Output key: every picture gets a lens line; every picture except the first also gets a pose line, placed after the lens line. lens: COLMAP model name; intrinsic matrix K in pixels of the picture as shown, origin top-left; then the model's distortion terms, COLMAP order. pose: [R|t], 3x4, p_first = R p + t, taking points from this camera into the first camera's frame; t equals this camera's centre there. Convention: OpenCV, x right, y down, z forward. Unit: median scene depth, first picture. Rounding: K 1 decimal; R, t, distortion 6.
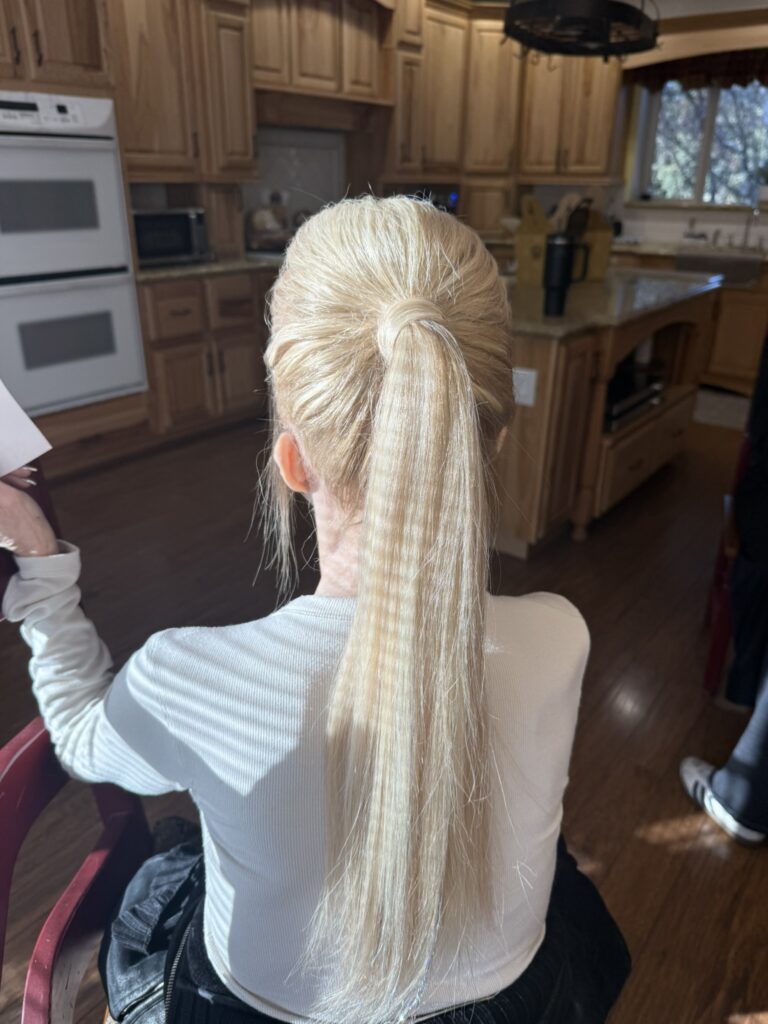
lens RADIAL K [[735.3, 0, 384.0], [0, 735.3, 512.0], [0, 0, 1]] dist [-0.002535, -0.031444]
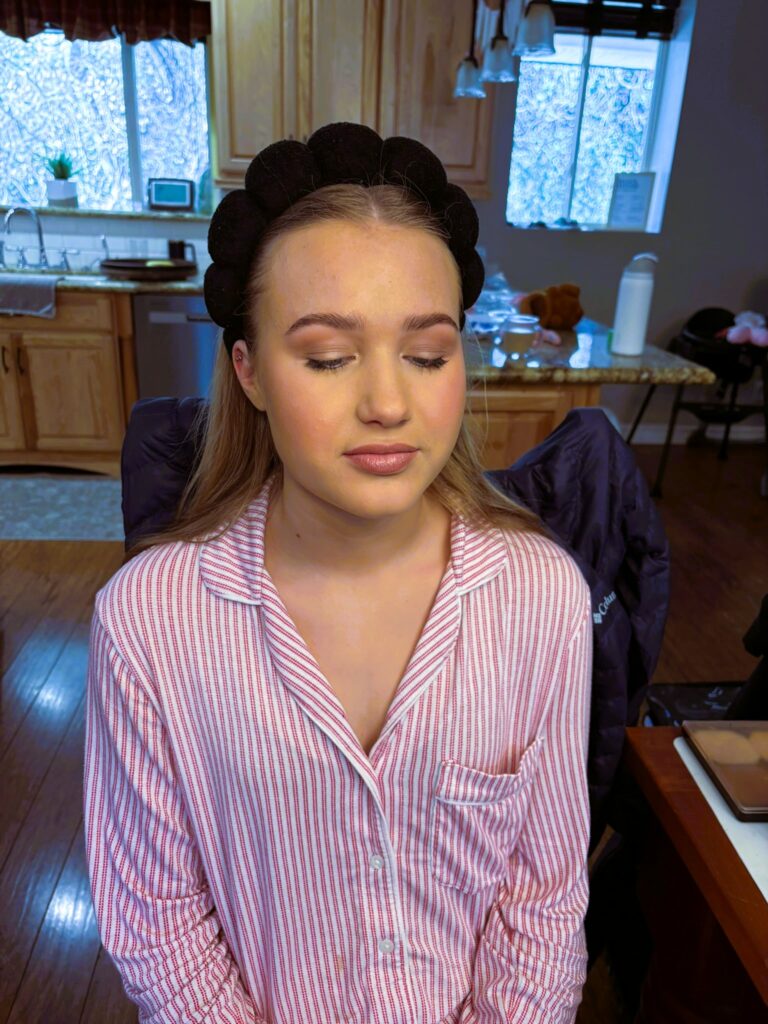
lens RADIAL K [[774.7, 0, 374.8], [0, 774.7, 513.6], [0, 0, 1]] dist [0.062941, -0.078610]
pose [[0.734863, -0.228520, 0.638557, 0.295423], [0.246807, 0.967076, 0.062058, -0.152335], [-0.631715, 0.111996, 0.767068, 0.374750]]
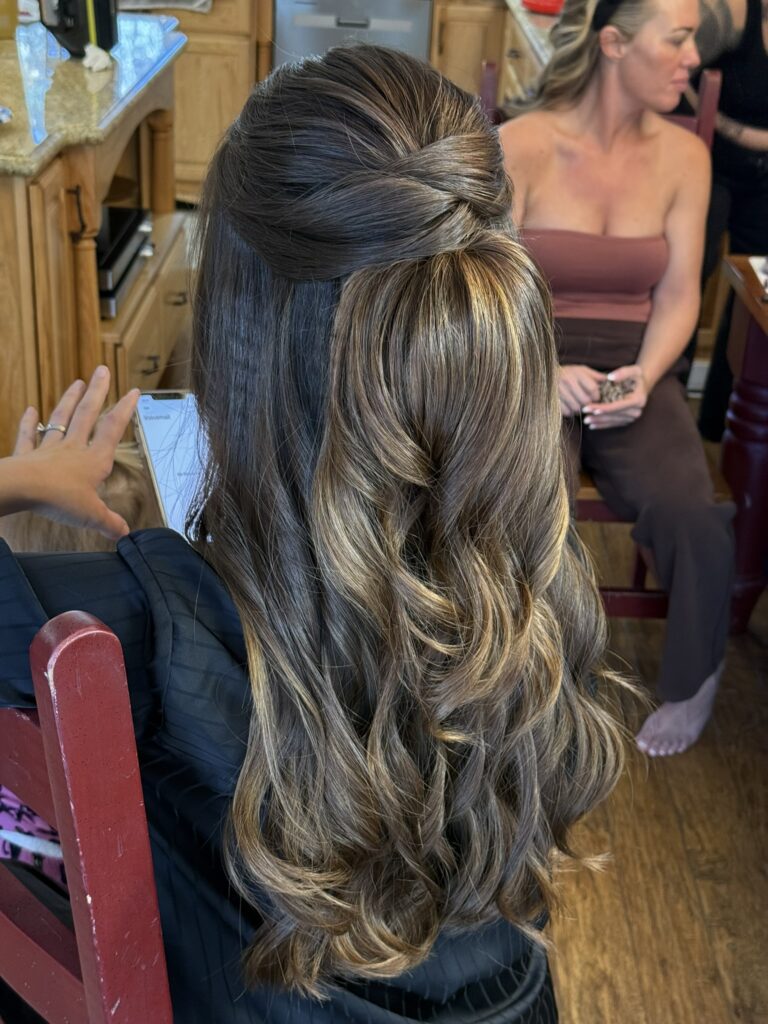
lens RADIAL K [[1419.5, 0, 396.4], [0, 1419.5, 506.5], [0, 0, 1]] dist [0.200463, -0.543095]
pose [[0.791523, -0.233850, 0.564628, -0.164086], [0.206710, 0.971884, 0.112747, -0.039922], [-0.575119, 0.027472, 0.817608, -0.047627]]
